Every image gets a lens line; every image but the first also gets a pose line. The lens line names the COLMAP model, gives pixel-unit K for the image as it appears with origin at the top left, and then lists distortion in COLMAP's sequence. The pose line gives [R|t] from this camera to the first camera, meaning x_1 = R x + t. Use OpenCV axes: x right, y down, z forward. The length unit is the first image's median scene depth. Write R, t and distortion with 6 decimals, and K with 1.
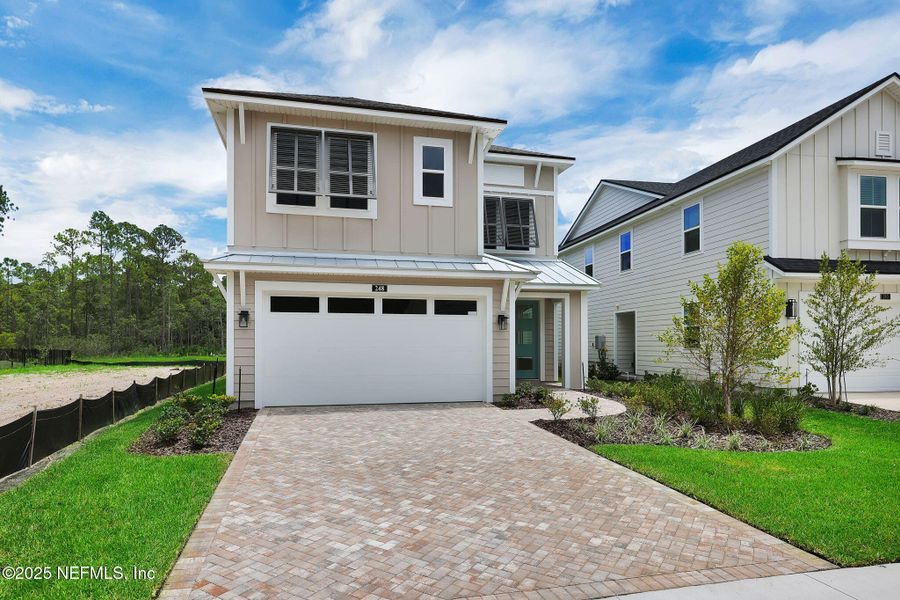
lens RADIAL K [[542.7, 0, 452.1], [0, 542.7, 342.1], [0, 0, 1]] dist [0.001287, -0.000365]
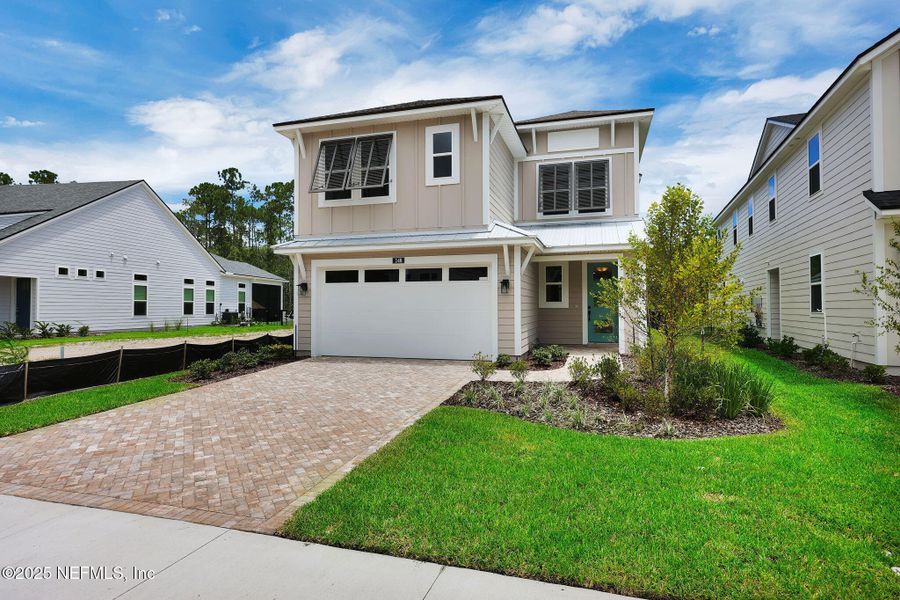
lens RADIAL K [[491.2, 0, 455.9], [0, 491.2, 298.8], [0, 0, 1]] dist [0.000482, 0.001013]
pose [[0.859894, -0.010696, -0.510360, 0.513643], [0.004524, 0.999901, -0.013332, -0.000408], [0.510452, 0.009155, 0.859858, 0.139398]]
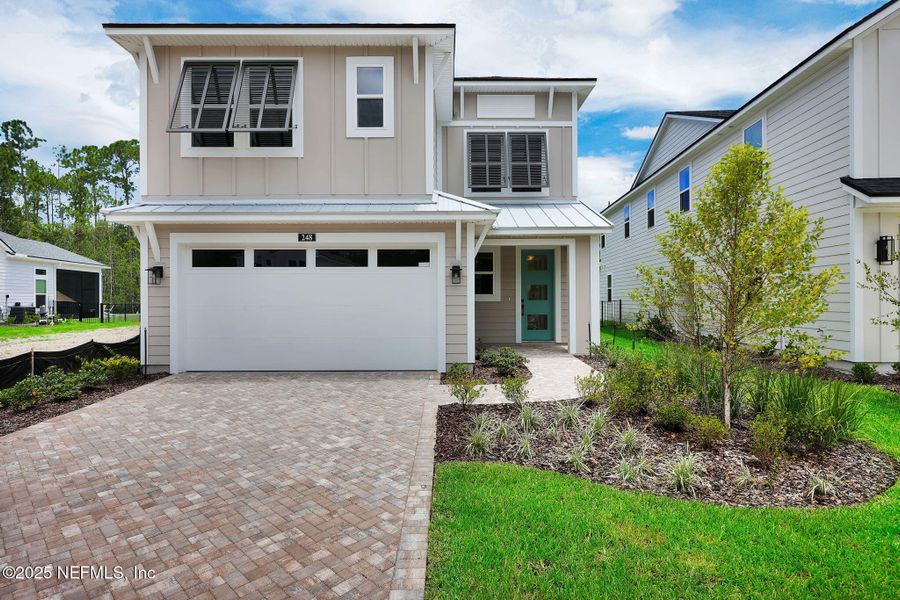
lens RADIAL K [[491.2, 0, 455.9], [0, 491.2, 298.8], [0, 0, 1]] dist [0.000482, 0.001013]
pose [[0.971049, -0.003191, -0.238861, 0.278399], [0.004778, 0.999970, 0.006068, -0.004991], [0.238834, -0.007034, 0.971035, 0.292935]]
